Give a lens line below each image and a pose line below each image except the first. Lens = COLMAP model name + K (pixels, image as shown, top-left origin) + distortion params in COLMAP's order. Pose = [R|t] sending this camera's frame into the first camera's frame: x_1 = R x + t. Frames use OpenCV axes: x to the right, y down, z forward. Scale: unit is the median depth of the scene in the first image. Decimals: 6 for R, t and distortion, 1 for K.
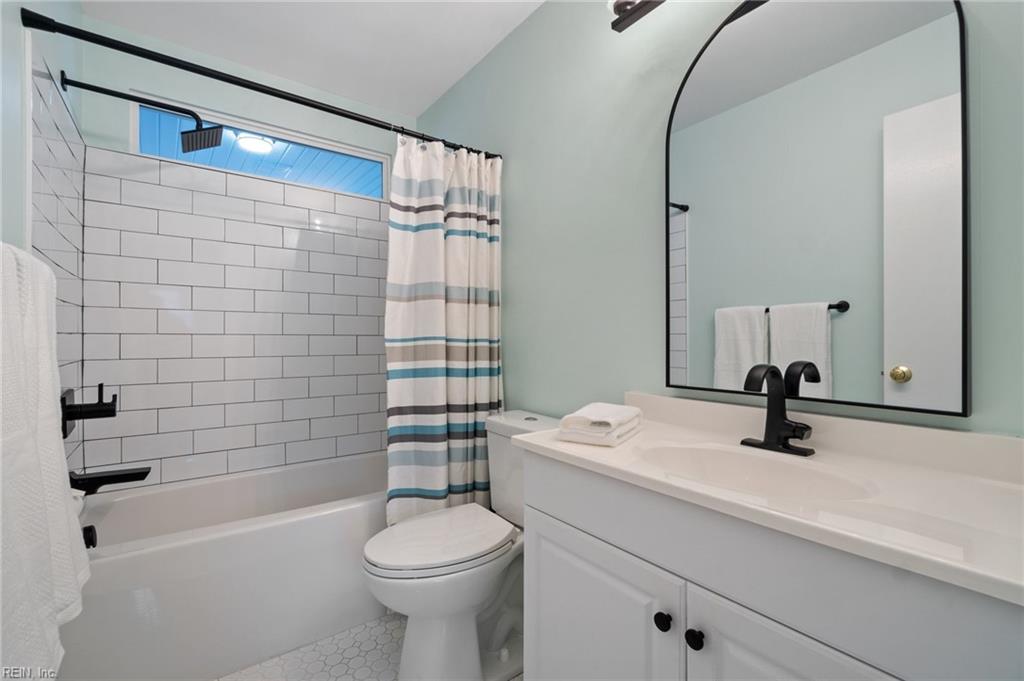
lens RADIAL K [[446.8, 0, 511.2], [0, 446.8, 338.8], [0, 0, 1]] dist [0.000973, 0.000028]
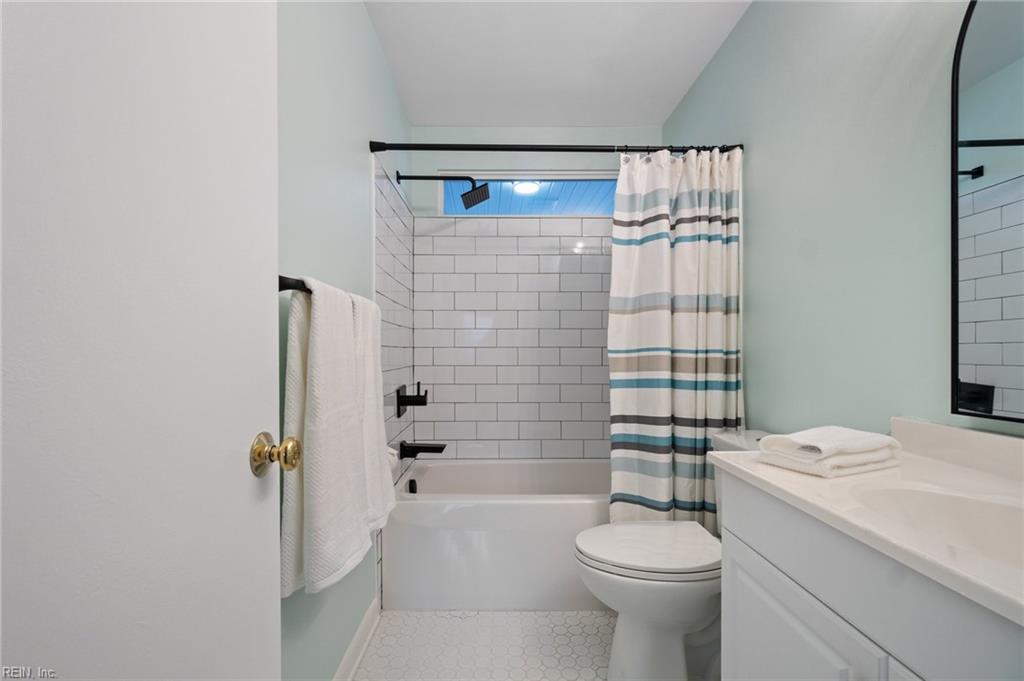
lens RADIAL K [[450.4, 0, 509.8], [0, 450.4, 355.1], [0, 0, 1]] dist [0.000004, -0.000209]
pose [[0.815935, 0.001387, -0.578142, 0.137561], [0.002530, 0.999979, 0.005969, 0.004961], [0.578139, -0.006333, 0.815914, -0.009693]]
